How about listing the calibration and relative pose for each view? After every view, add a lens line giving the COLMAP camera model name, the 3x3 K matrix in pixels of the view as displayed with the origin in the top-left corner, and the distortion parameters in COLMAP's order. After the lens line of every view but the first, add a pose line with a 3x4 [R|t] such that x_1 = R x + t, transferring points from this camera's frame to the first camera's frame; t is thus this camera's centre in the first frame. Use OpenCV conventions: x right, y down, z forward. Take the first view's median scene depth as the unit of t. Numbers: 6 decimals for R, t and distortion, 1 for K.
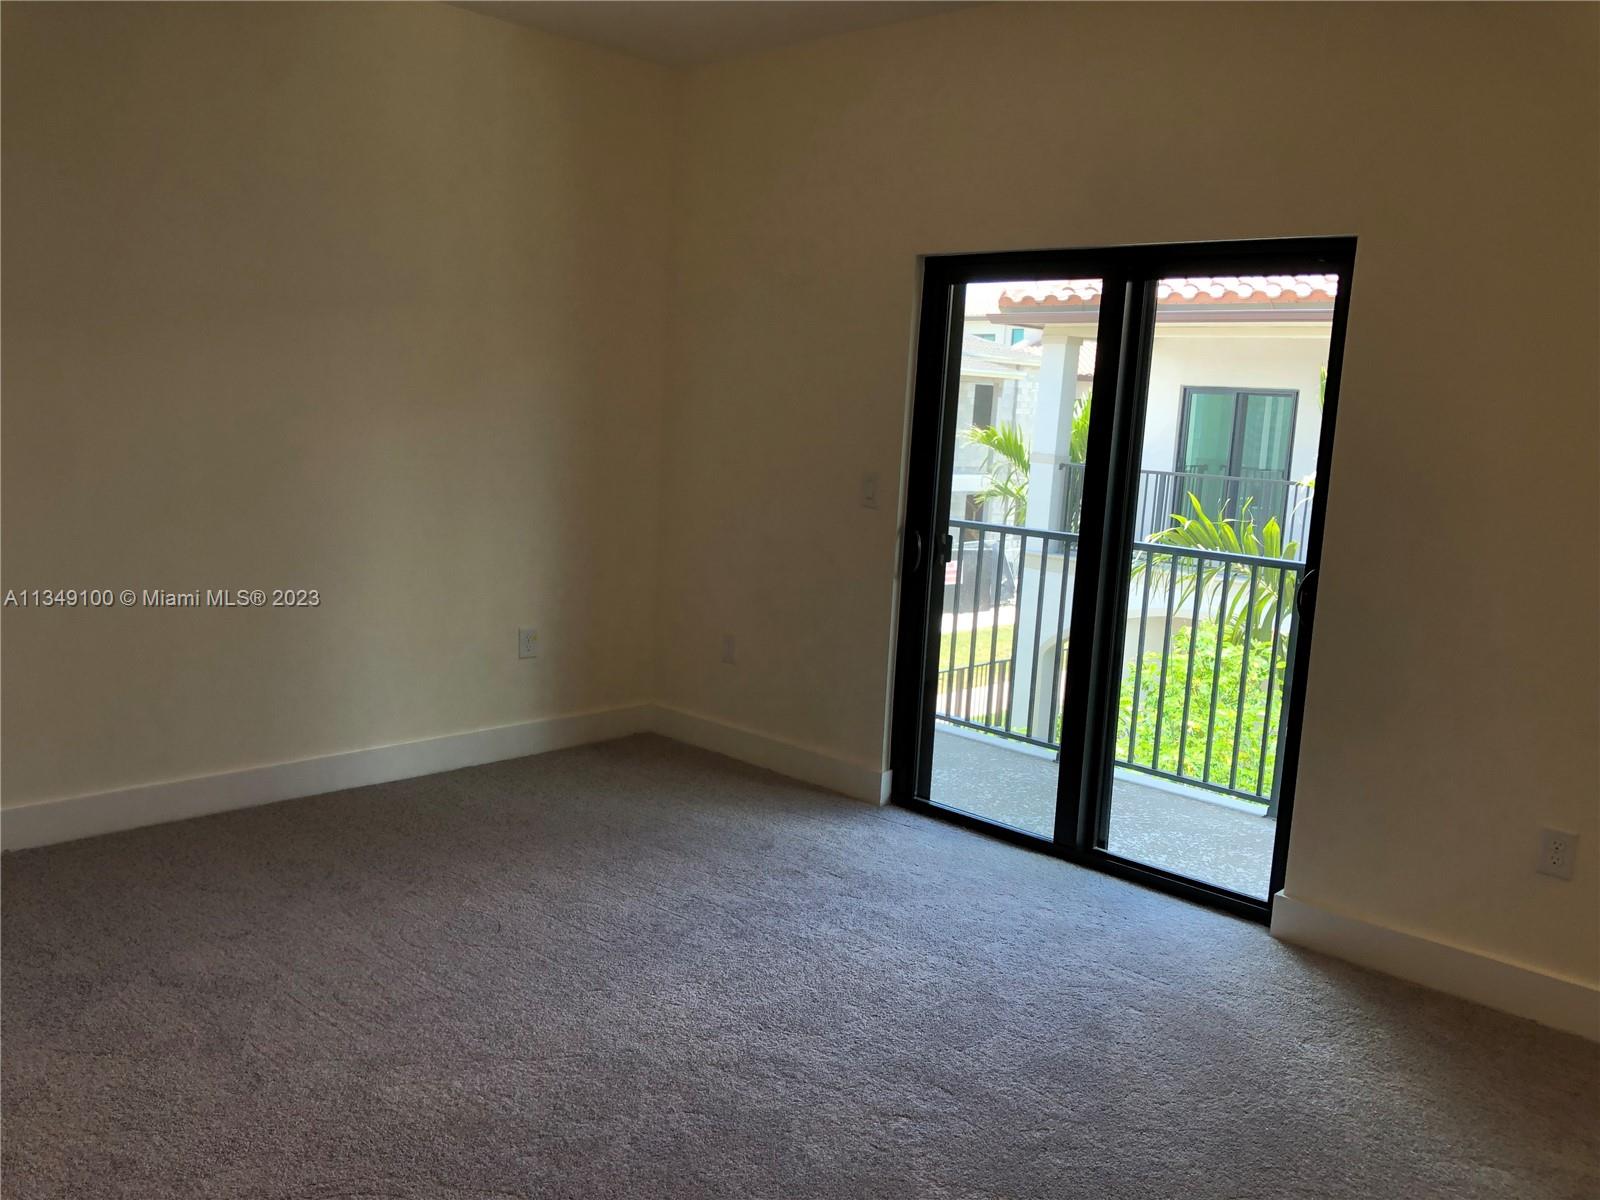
lens RADIAL K [[1308.8, 0, 800.0], [0, 1308.8, 600.0], [0, 0, 1]] dist [0.019643, -0.008099]
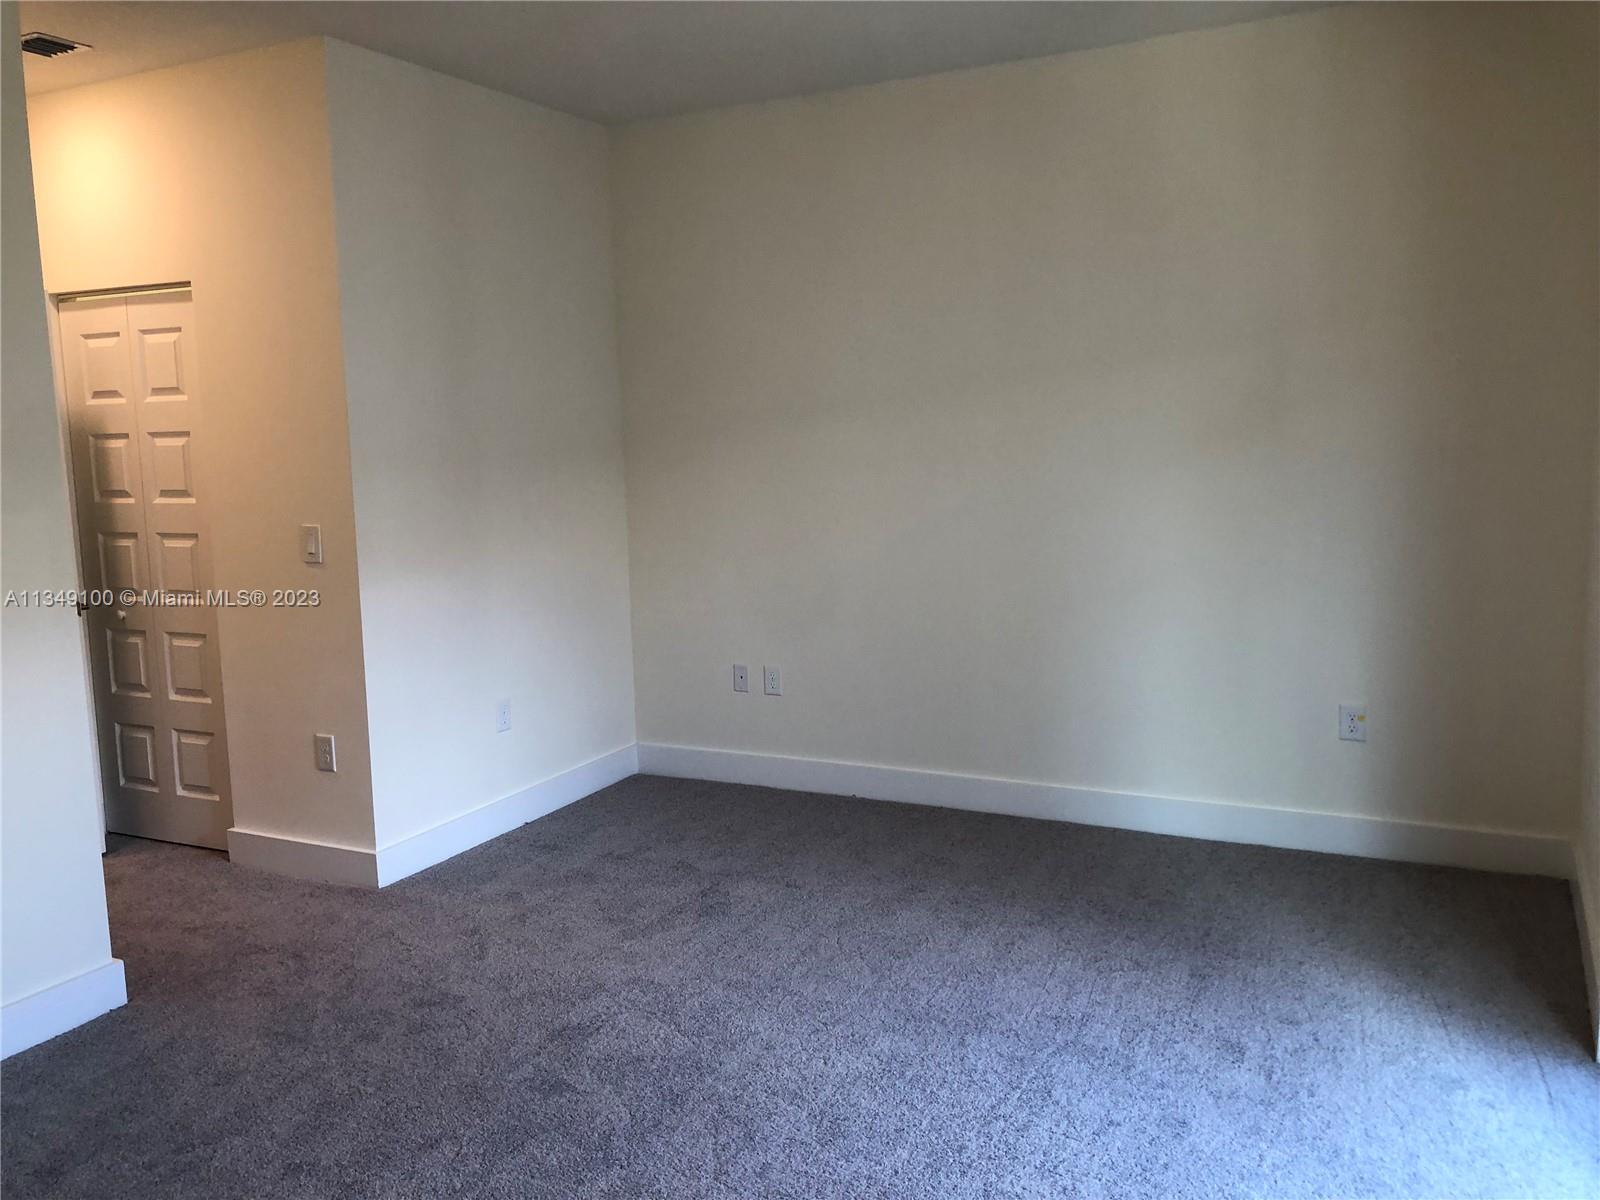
lens RADIAL K [[1308.8, 0, 800.0], [0, 1308.8, 600.0], [0, 0, 1]] dist [0.019643, -0.008099]
pose [[0.285543, 0.069639, -0.955832, 0.606587], [-0.097726, 0.994273, 0.043245, -0.058474], [0.953370, 0.081061, 0.290713, 0.494714]]
